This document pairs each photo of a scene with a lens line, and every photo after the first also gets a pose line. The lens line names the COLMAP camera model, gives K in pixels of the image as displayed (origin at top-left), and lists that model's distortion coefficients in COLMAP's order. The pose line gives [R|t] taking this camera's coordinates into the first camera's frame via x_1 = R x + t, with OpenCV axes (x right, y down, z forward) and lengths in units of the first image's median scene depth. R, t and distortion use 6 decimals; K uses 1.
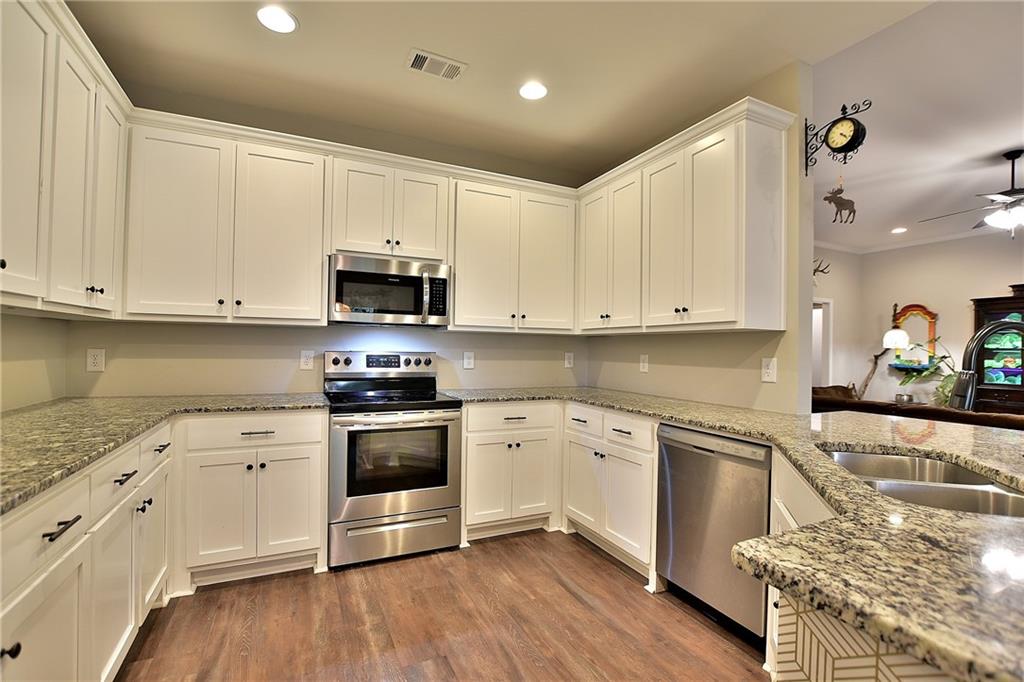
lens RADIAL K [[461.0, 0, 509.5], [0, 461.0, 344.6], [0, 0, 1]] dist [-0.022087, -0.000580]
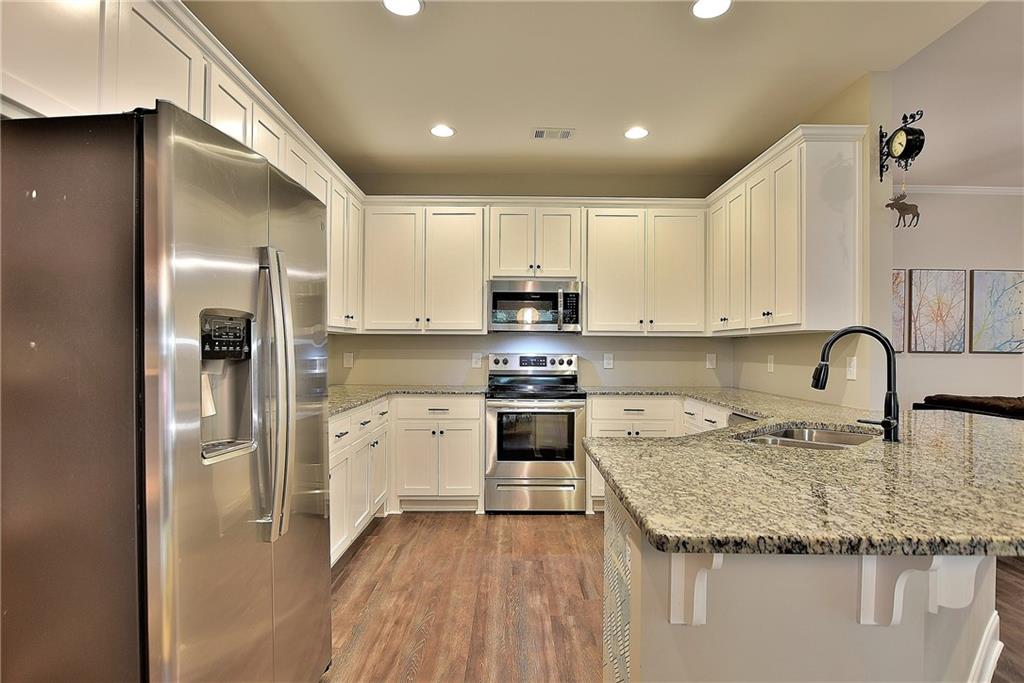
lens RADIAL K [[557.7, 0, 514.0], [0, 557.7, 345.7], [0, 0, 1]] dist [0.002024, 0.001848]
pose [[0.905485, -0.012626, -0.424190, 0.367220], [0.011246, 0.999920, -0.005758, 0.002224], [0.424229, 0.000444, 0.905555, -0.439776]]
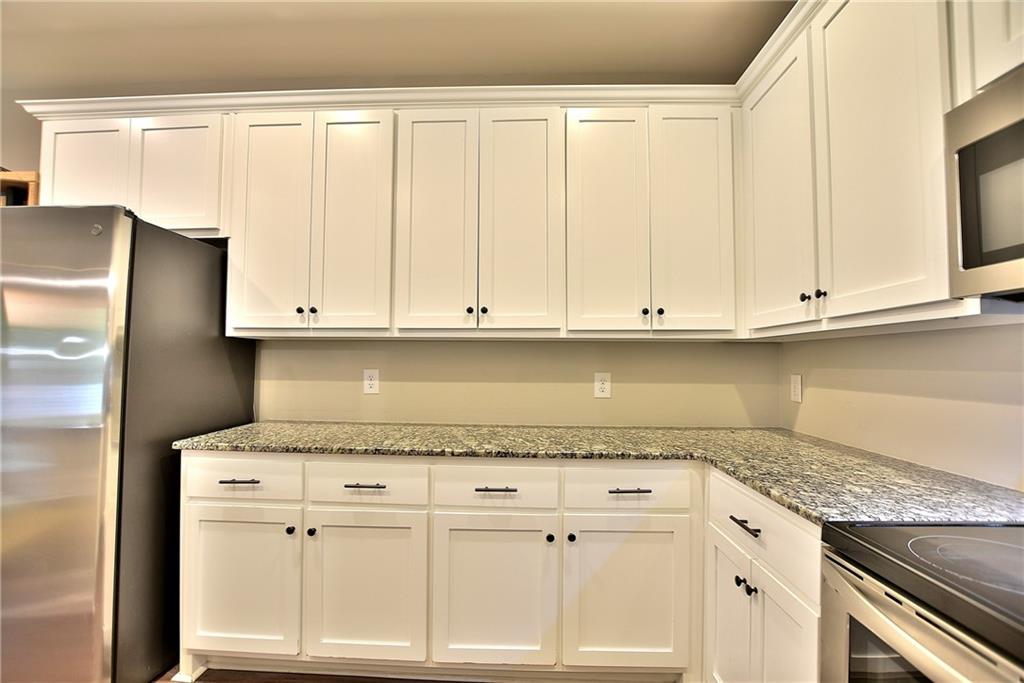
lens RADIAL K [[461.0, 0, 510.3], [0, 461.0, 345.7], [0, 0, 1]] dist [-0.022087, -0.000580]
pose [[0.461353, 0.015392, 0.887083, -0.291542], [-0.000230, 0.999852, -0.017229, -0.001168], [-0.887217, 0.007745, 0.461288, 0.561782]]
